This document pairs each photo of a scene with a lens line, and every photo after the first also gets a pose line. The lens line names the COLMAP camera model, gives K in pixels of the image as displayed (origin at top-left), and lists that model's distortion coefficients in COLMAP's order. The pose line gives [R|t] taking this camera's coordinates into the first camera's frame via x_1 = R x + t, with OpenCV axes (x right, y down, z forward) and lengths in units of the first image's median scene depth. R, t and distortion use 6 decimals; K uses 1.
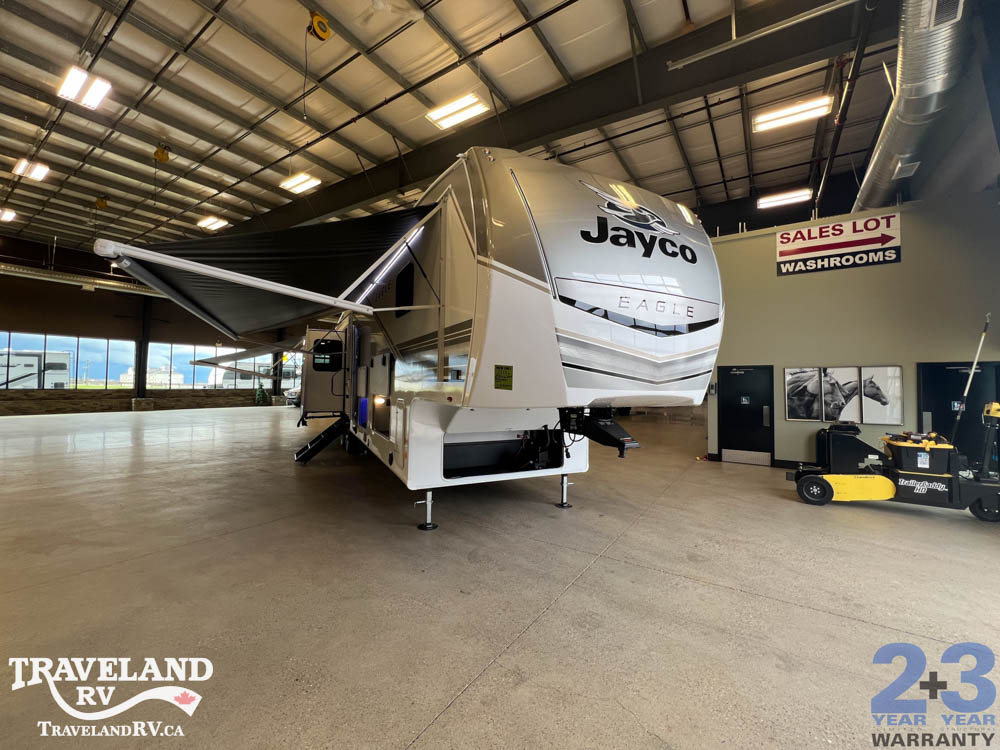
lens RADIAL K [[401.5, 0, 495.8], [0, 401.5, 372.1], [0, 0, 1]] dist [0.002845, 0.000378]
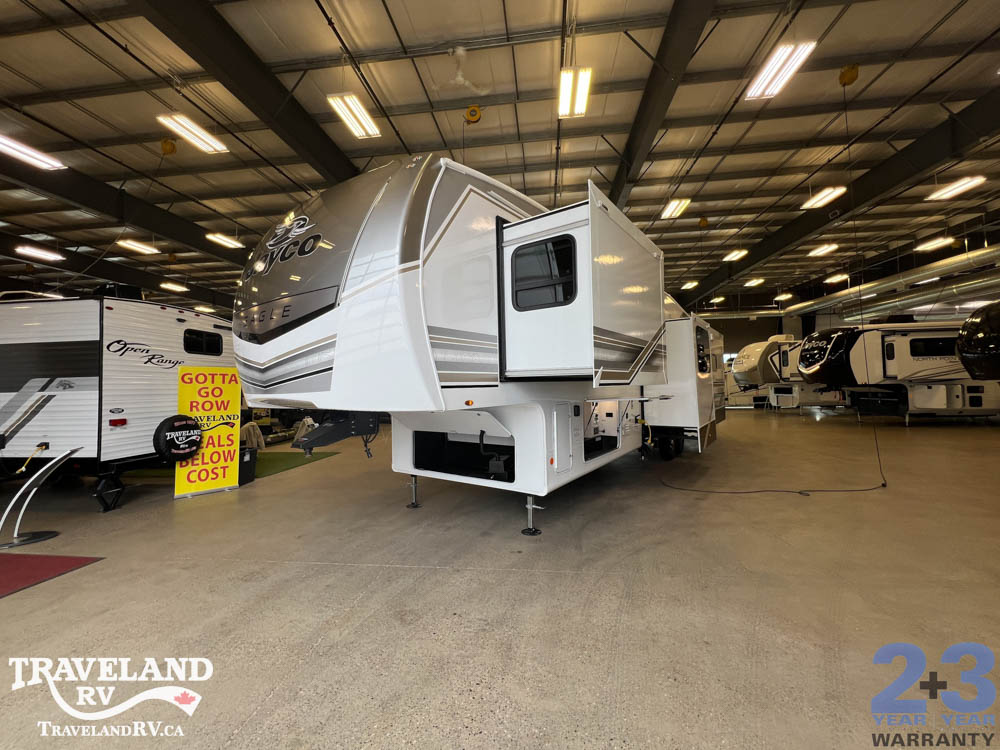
lens RADIAL K [[406.4, 0, 495.3], [0, 406.4, 375.3], [0, 0, 1]] dist [0.001449, 0.000099]
pose [[0.442681, -0.055636, -0.894951, 0.968828], [0.054061, 0.997914, -0.035296, 0.046252], [0.895048, -0.032757, 0.444766, 0.635253]]
